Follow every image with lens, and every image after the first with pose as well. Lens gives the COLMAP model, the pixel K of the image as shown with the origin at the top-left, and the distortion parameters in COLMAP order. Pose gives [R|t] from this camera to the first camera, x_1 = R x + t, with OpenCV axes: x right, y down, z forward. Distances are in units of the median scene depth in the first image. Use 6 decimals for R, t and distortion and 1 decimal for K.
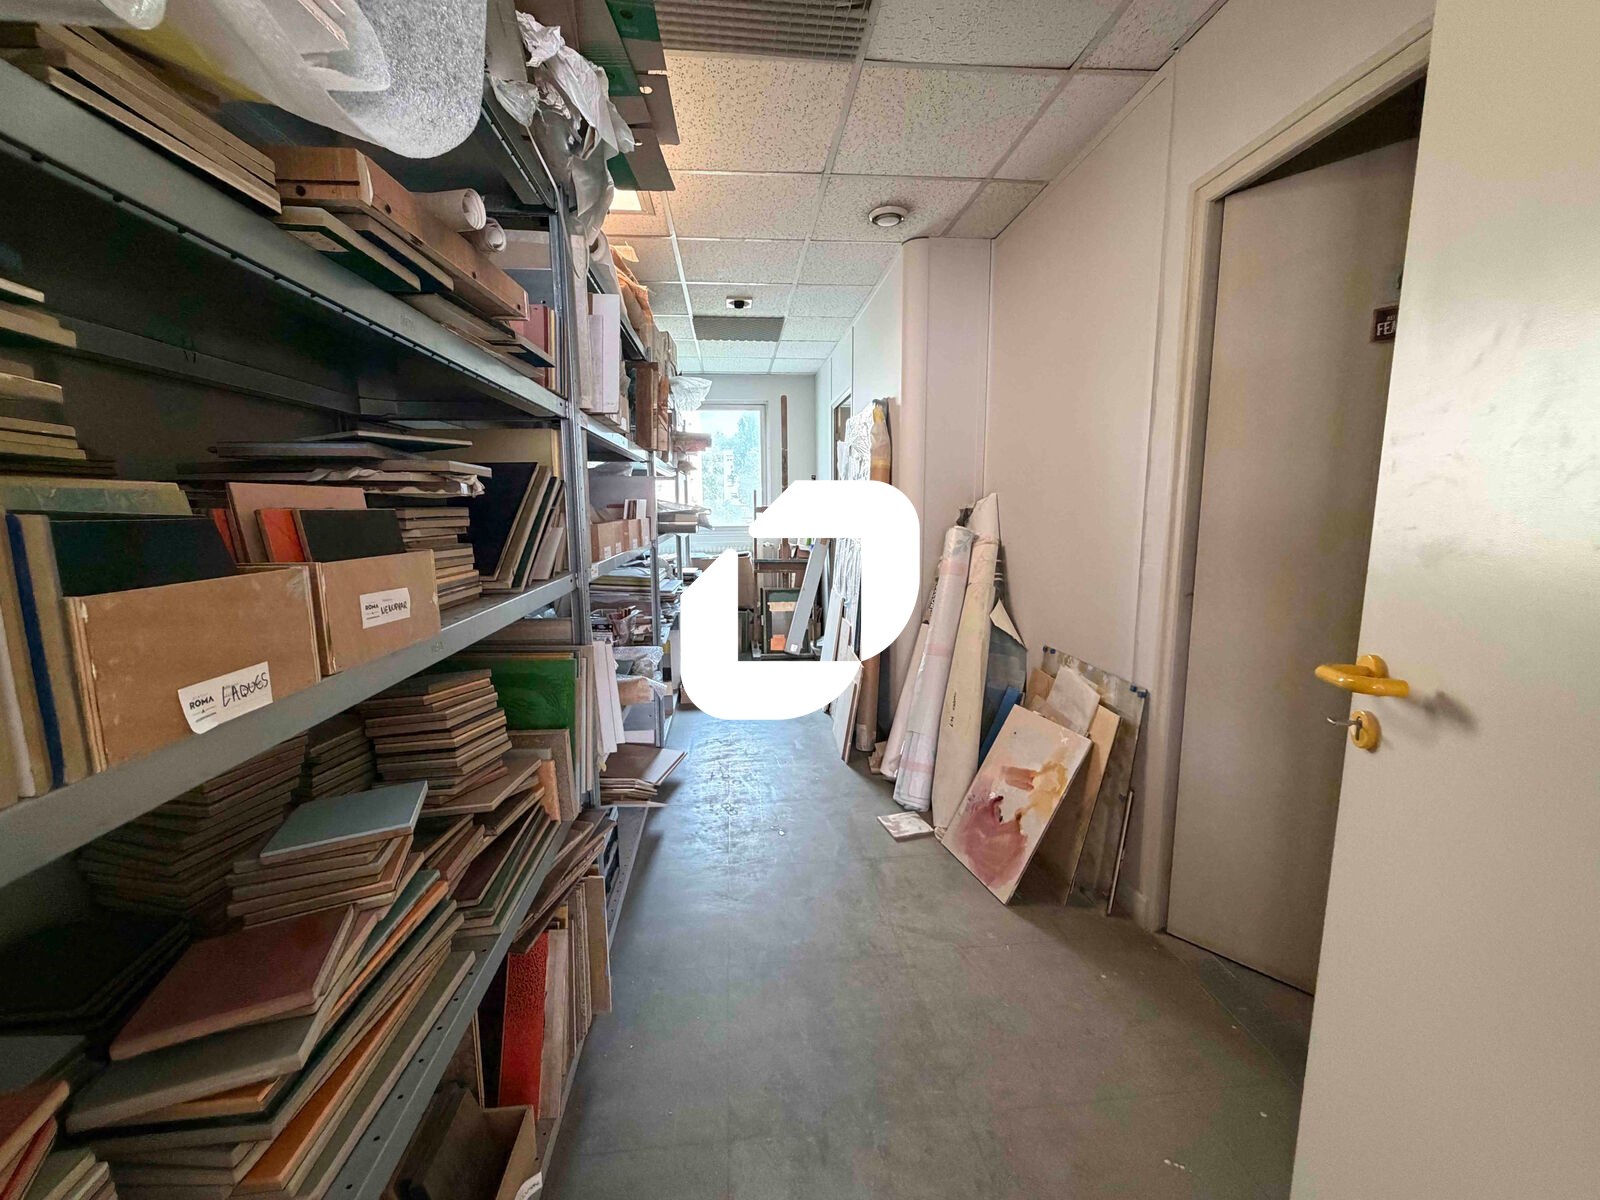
lens RADIAL K [[637.5, 0, 801.7], [0, 637.5, 598.0], [0, 0, 1]] dist [0.000576, 0.000121]
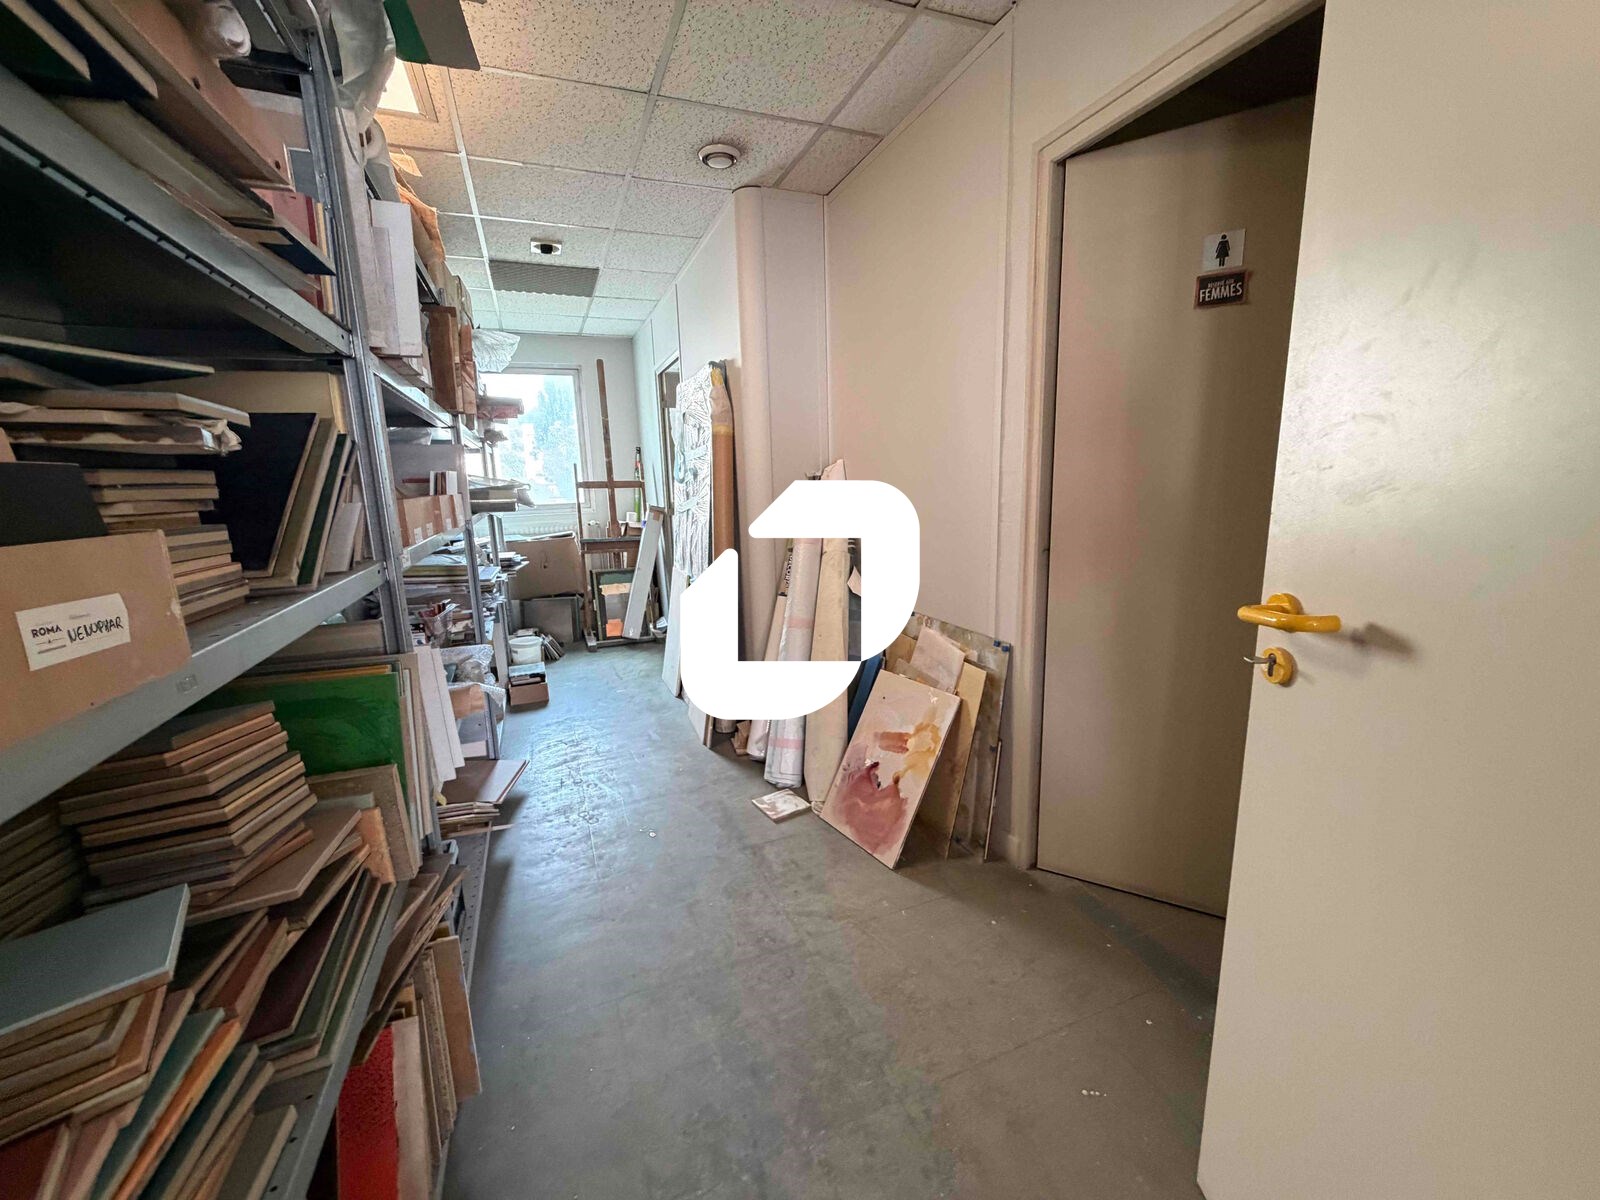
lens RADIAL K [[637.5, 0, 800.2], [0, 637.5, 598.4], [0, 0, 1]] dist [0.000576, 0.000121]
pose [[0.961541, -0.072072, 0.265037, -0.064826], [0.061723, 0.996977, 0.047184, -0.000073], [-0.267636, -0.029011, 0.963083, 0.100222]]
